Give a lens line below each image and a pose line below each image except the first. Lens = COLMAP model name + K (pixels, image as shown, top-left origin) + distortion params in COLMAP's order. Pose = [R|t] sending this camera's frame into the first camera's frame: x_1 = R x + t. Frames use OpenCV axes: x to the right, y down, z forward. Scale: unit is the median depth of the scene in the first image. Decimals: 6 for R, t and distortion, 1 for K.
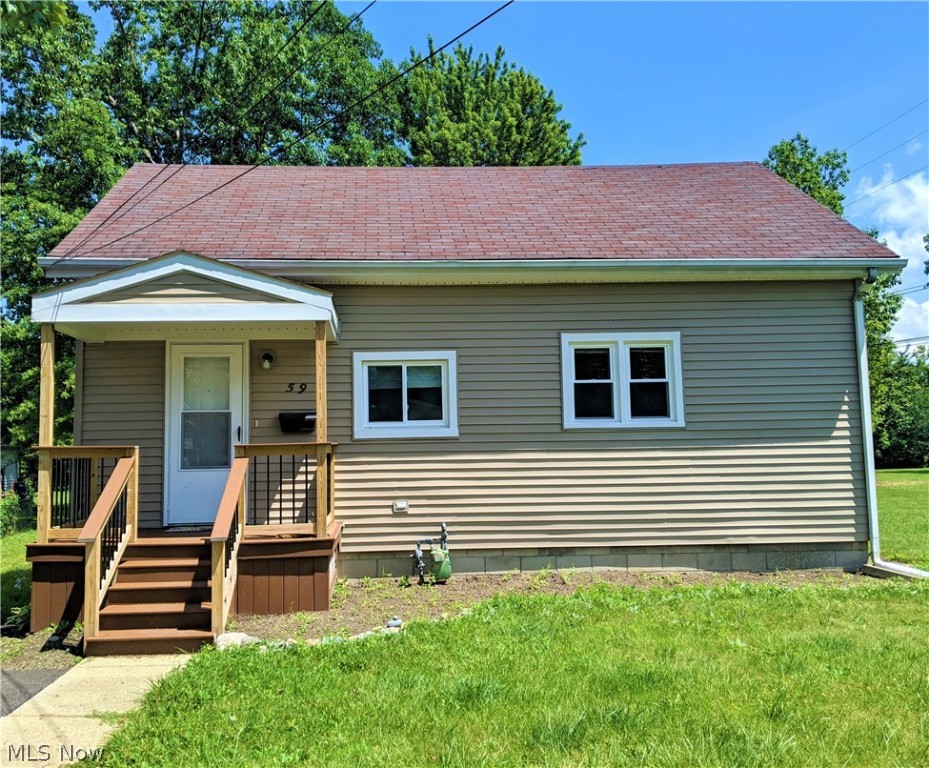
lens RADIAL K [[816.5, 0, 503.2], [0, 816.5, 383.8], [0, 0, 1]] dist [0.062882, -0.149497]
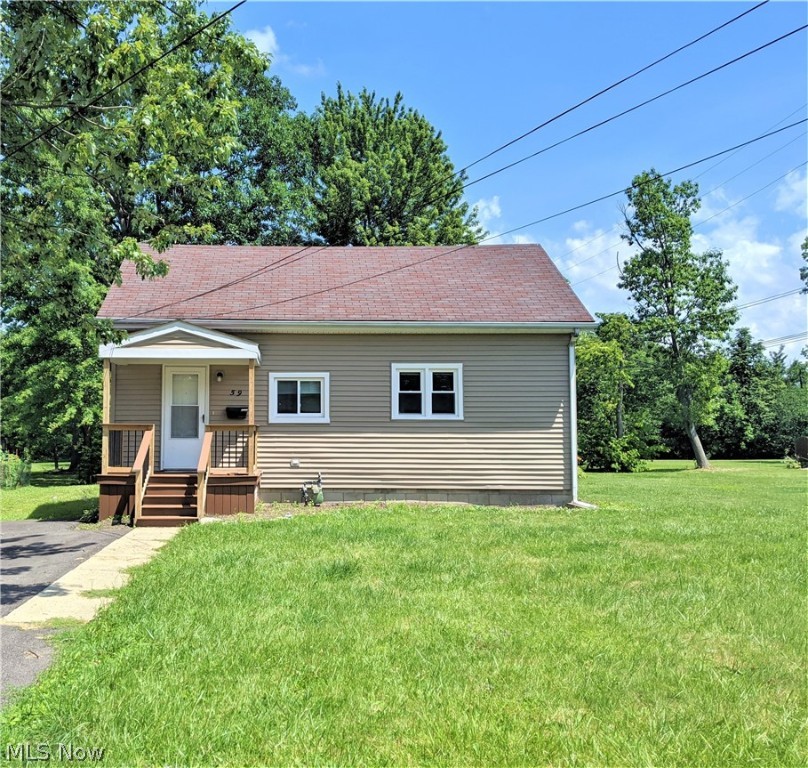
lens RADIAL K [[819.7, 0, 404.0], [0, 819.7, 384.0], [0, 0, 1]] dist [-0.009649, -0.009055]
pose [[0.999680, 0.019495, -0.016111, 0.125701], [-0.019231, 0.999681, 0.016367, -0.047462], [0.016425, -0.016052, 0.999736, -0.703163]]
